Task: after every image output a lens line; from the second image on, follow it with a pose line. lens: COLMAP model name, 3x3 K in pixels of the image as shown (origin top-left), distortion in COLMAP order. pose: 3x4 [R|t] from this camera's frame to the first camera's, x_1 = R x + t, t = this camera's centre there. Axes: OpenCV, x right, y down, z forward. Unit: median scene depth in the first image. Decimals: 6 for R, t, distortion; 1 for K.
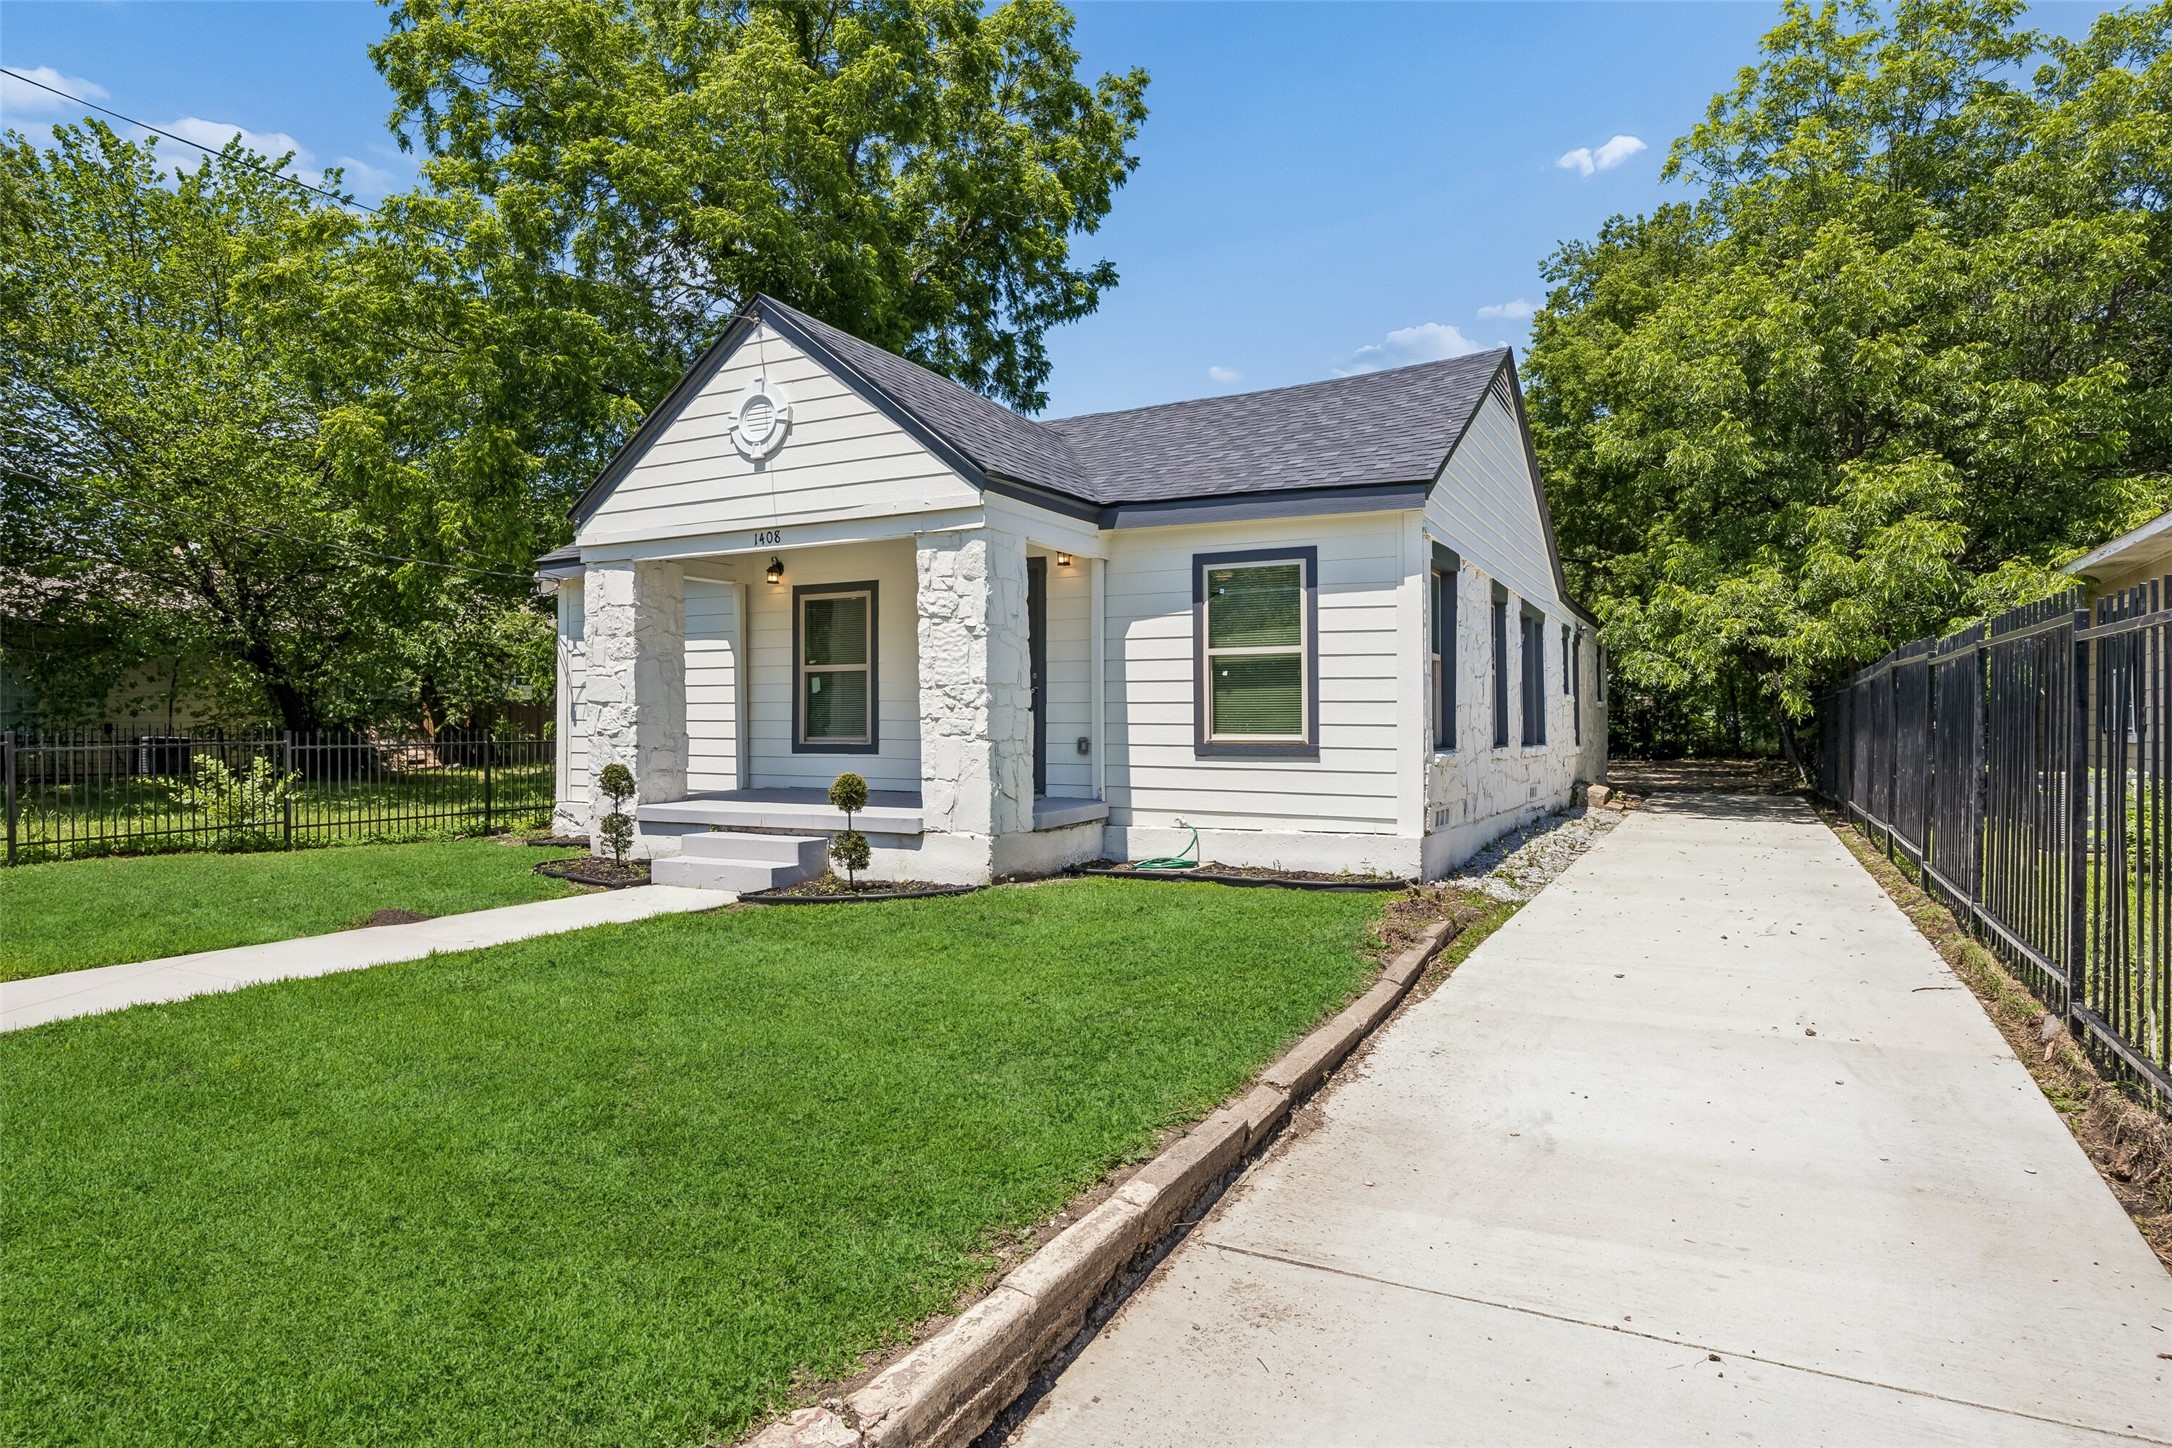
lens RADIAL K [[1281.6, 0, 1089.4], [0, 1281.6, 706.5], [0, 0, 1]] dist [-0.028543, -0.001190]
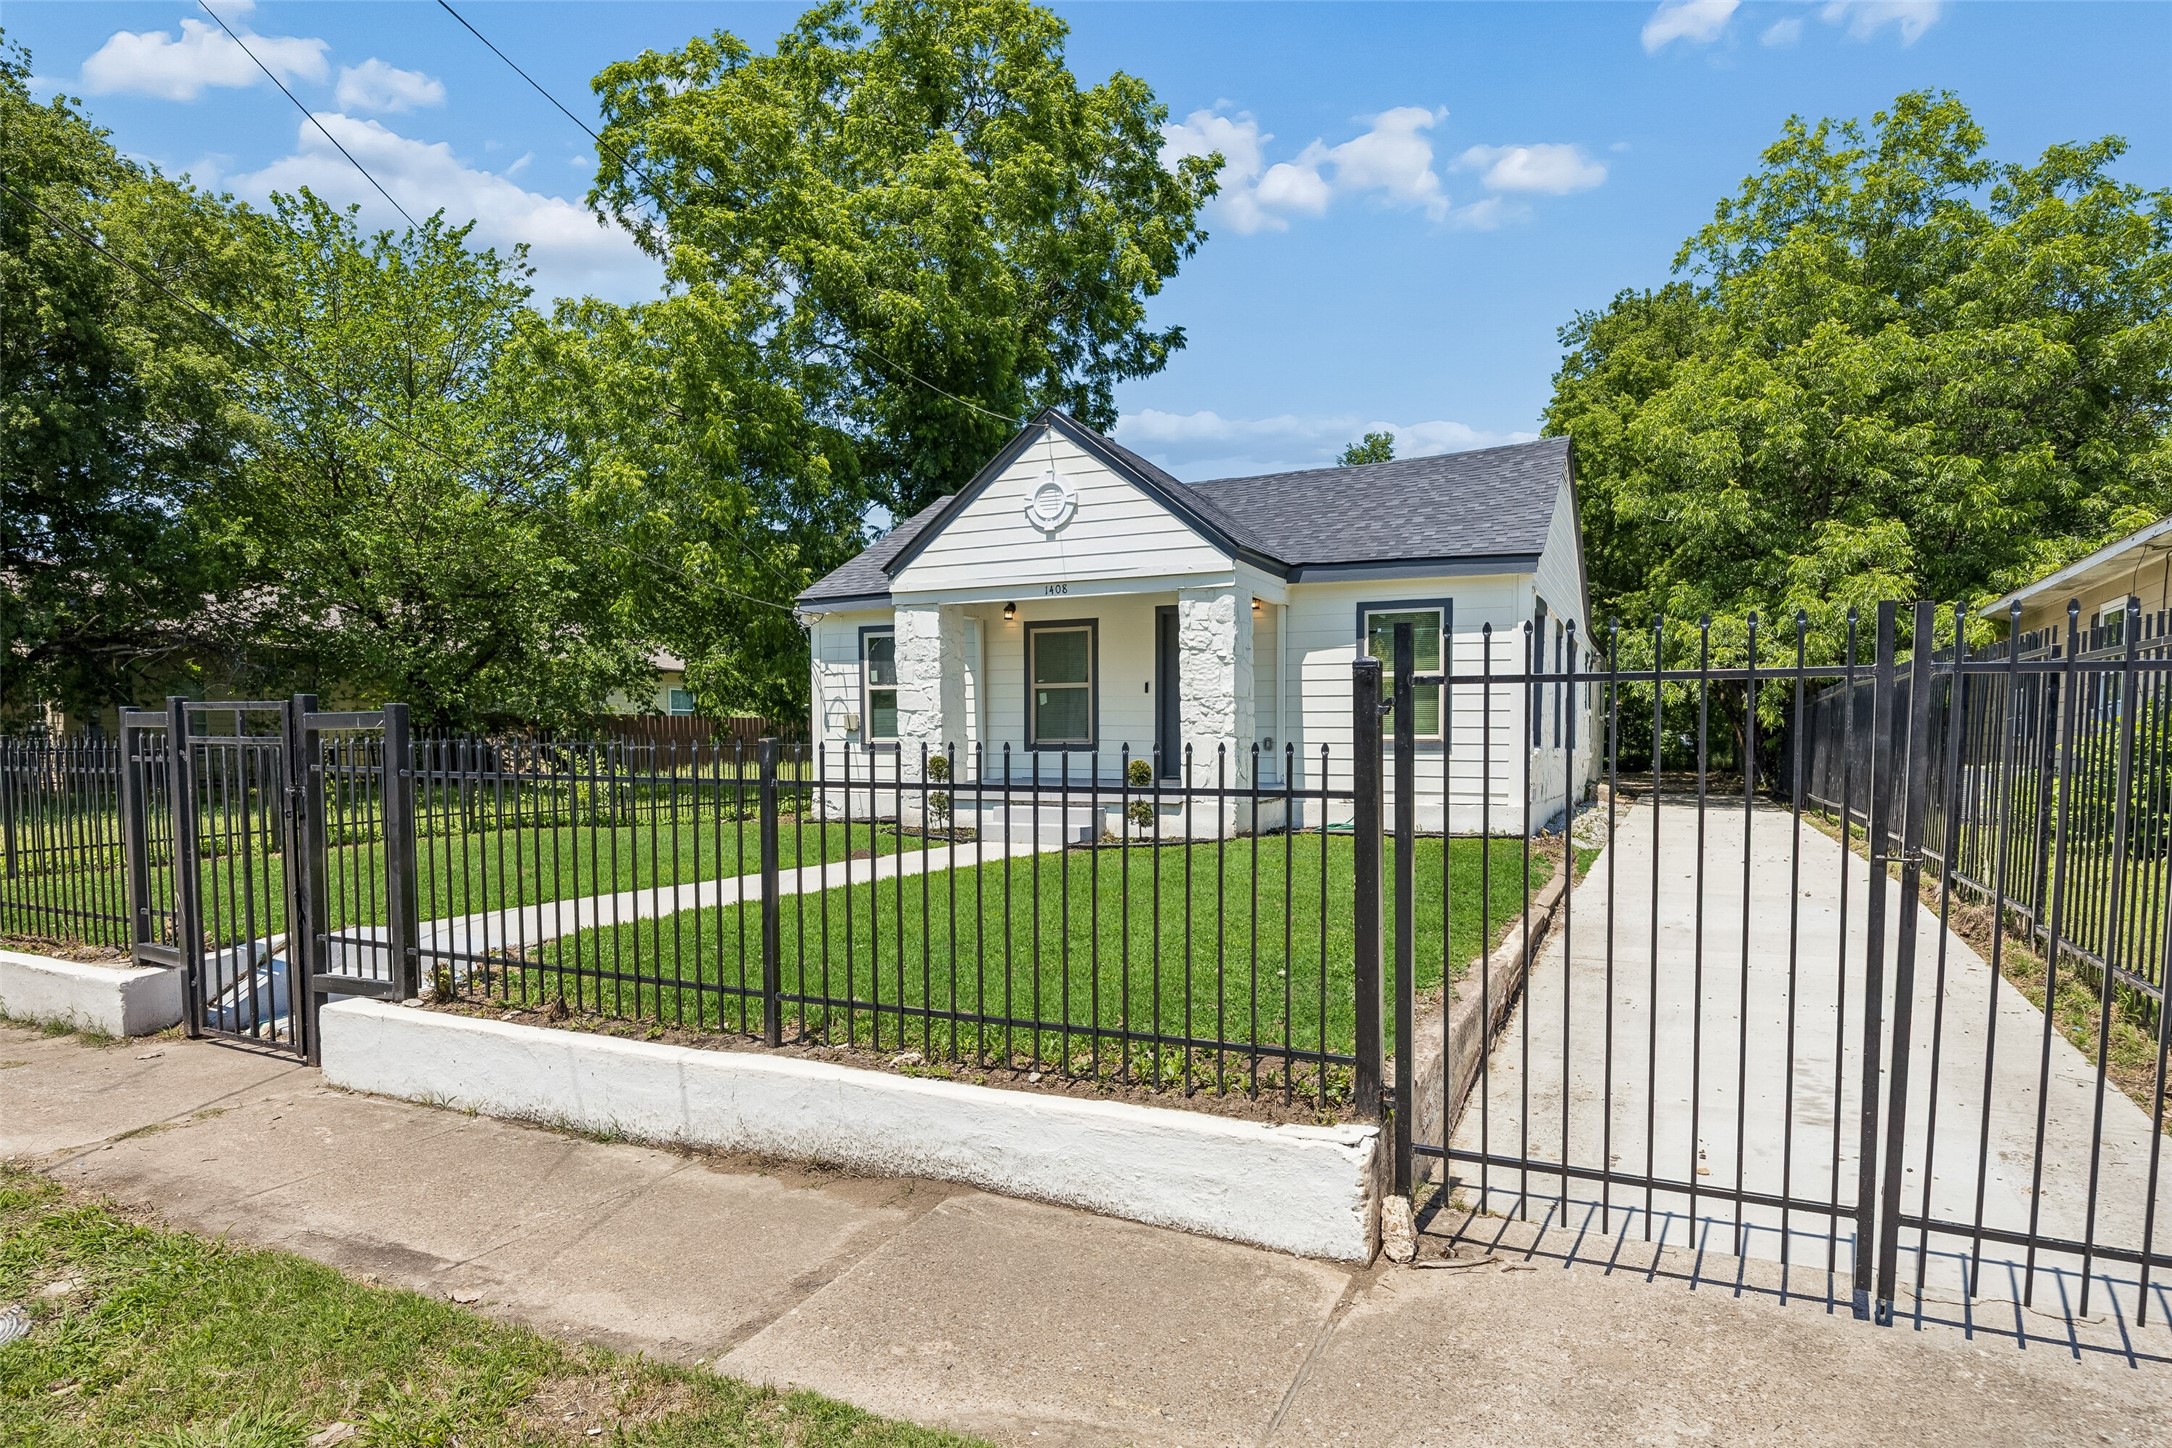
lens RADIAL K [[1281.6, 0, 1078.5], [0, 1281.6, 833.5], [0, 0, 1]] dist [-0.028543, -0.001190]
pose [[0.999485, -0.001679, 0.032056, -0.249535], [-0.001053, 0.996379, 0.085018, 0.010498], [-0.032083, -0.085008, 0.995864, -0.352782]]
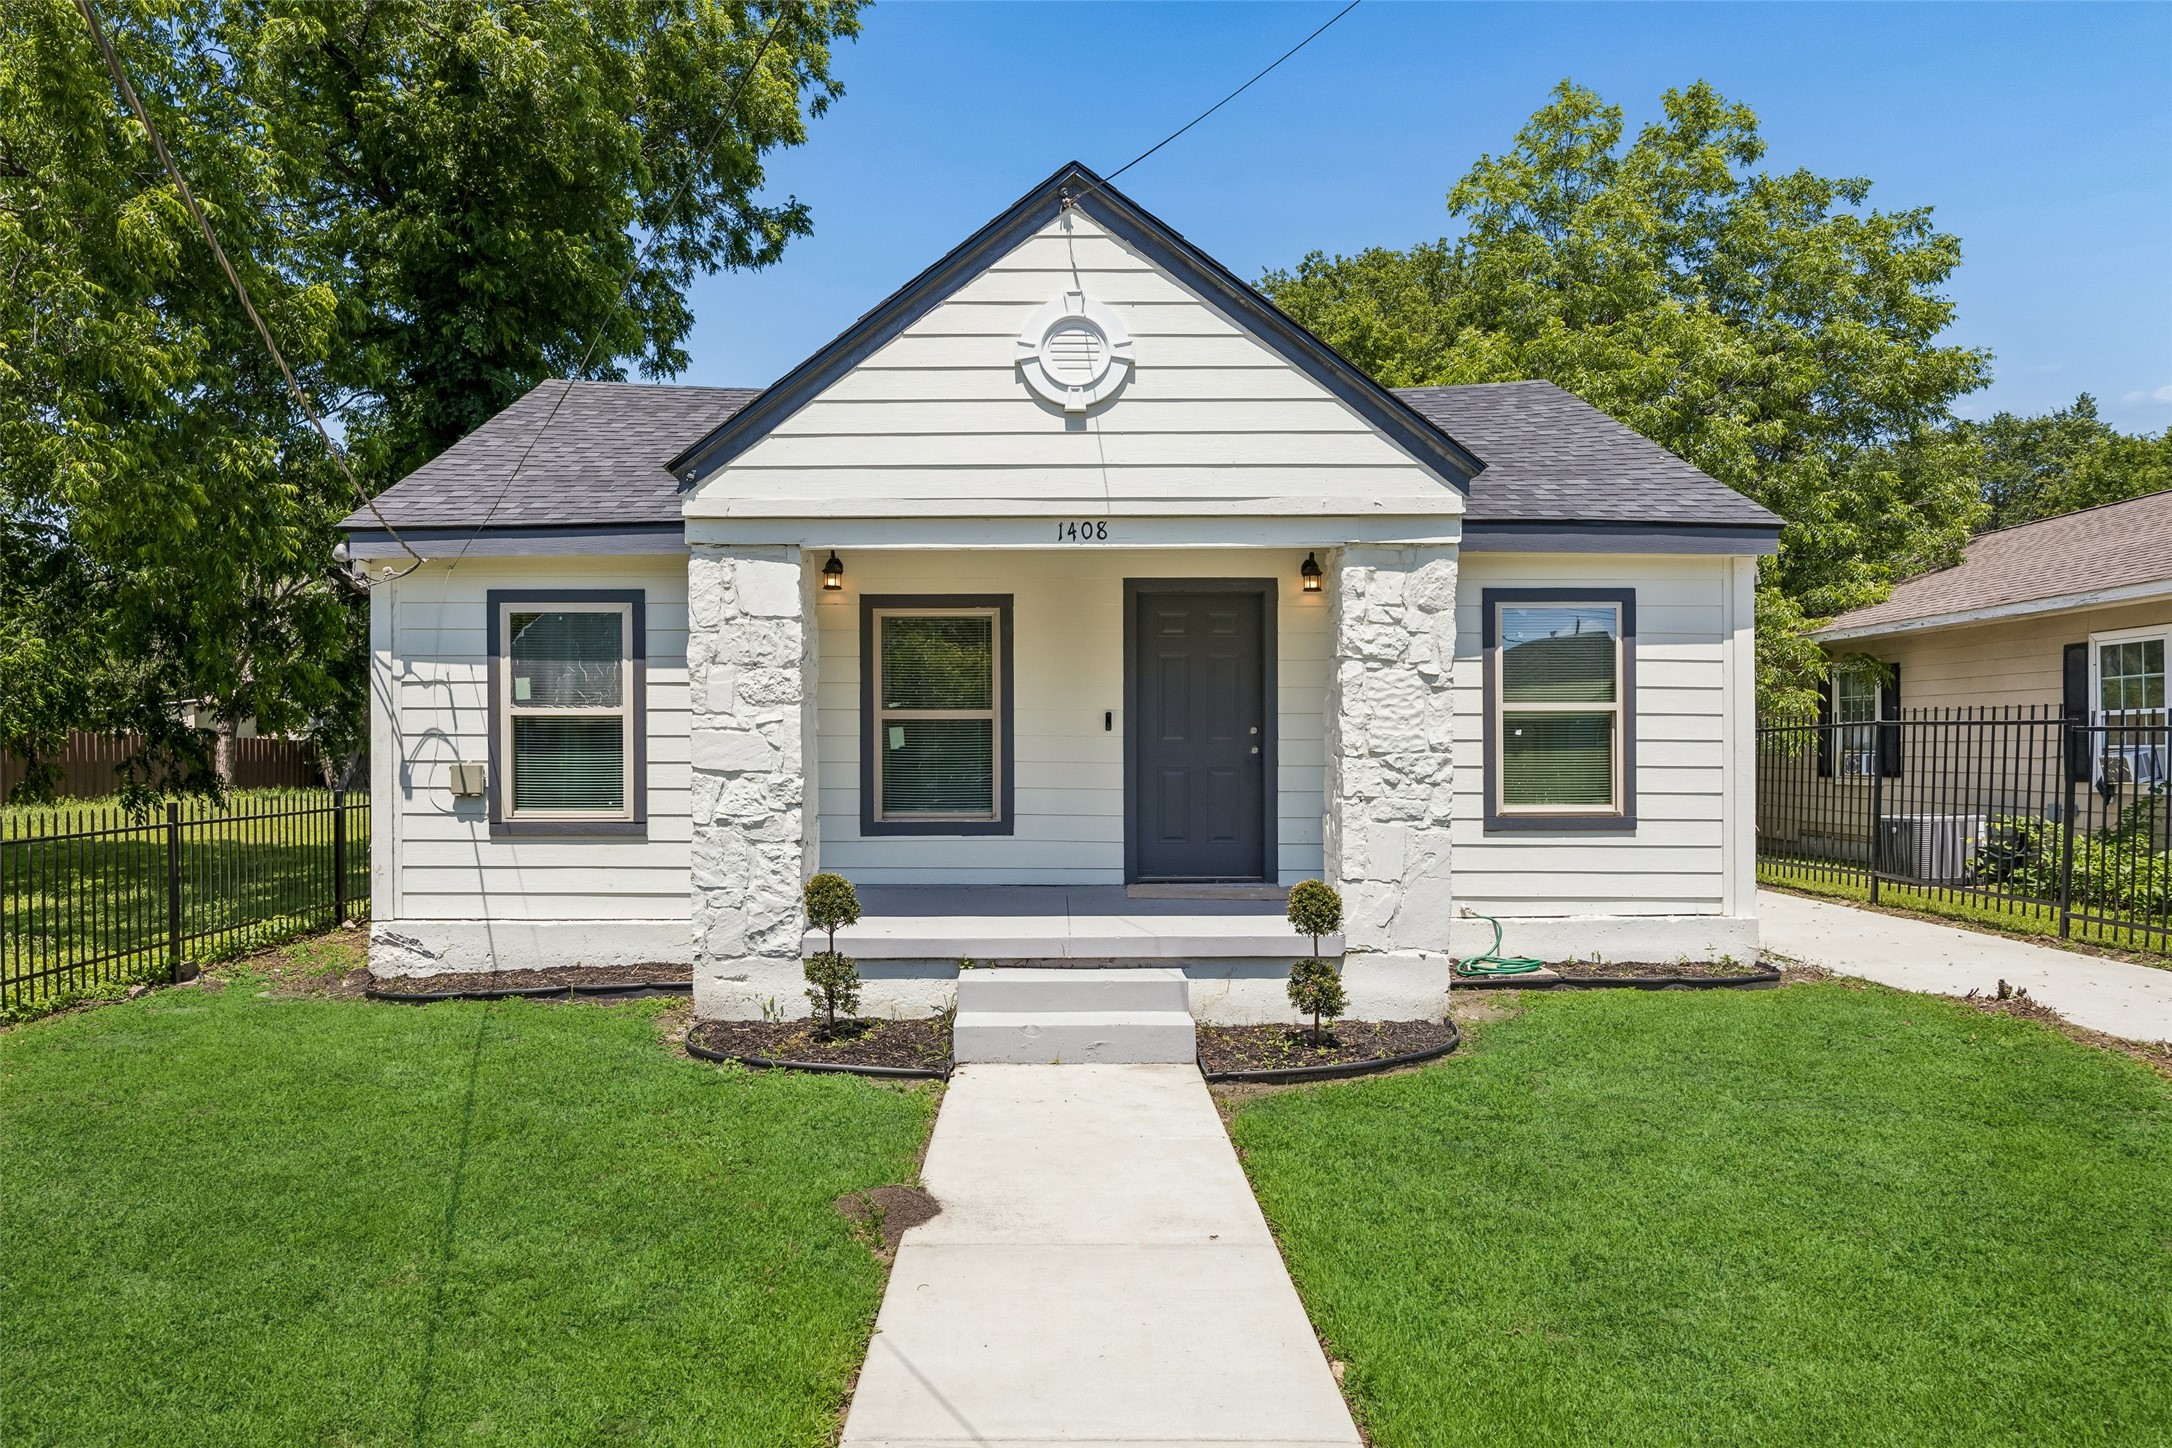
lens RADIAL K [[1346.7, 0, 1074.0], [0, 1346.7, 756.0], [0, 0, 1]] dist [-0.010749, 0.000631]
pose [[0.880066, -0.004104, 0.474834, -0.544539], [-0.005676, 0.999800, 0.019162, -0.024483], [-0.474818, -0.019559, 0.879867, 0.342999]]
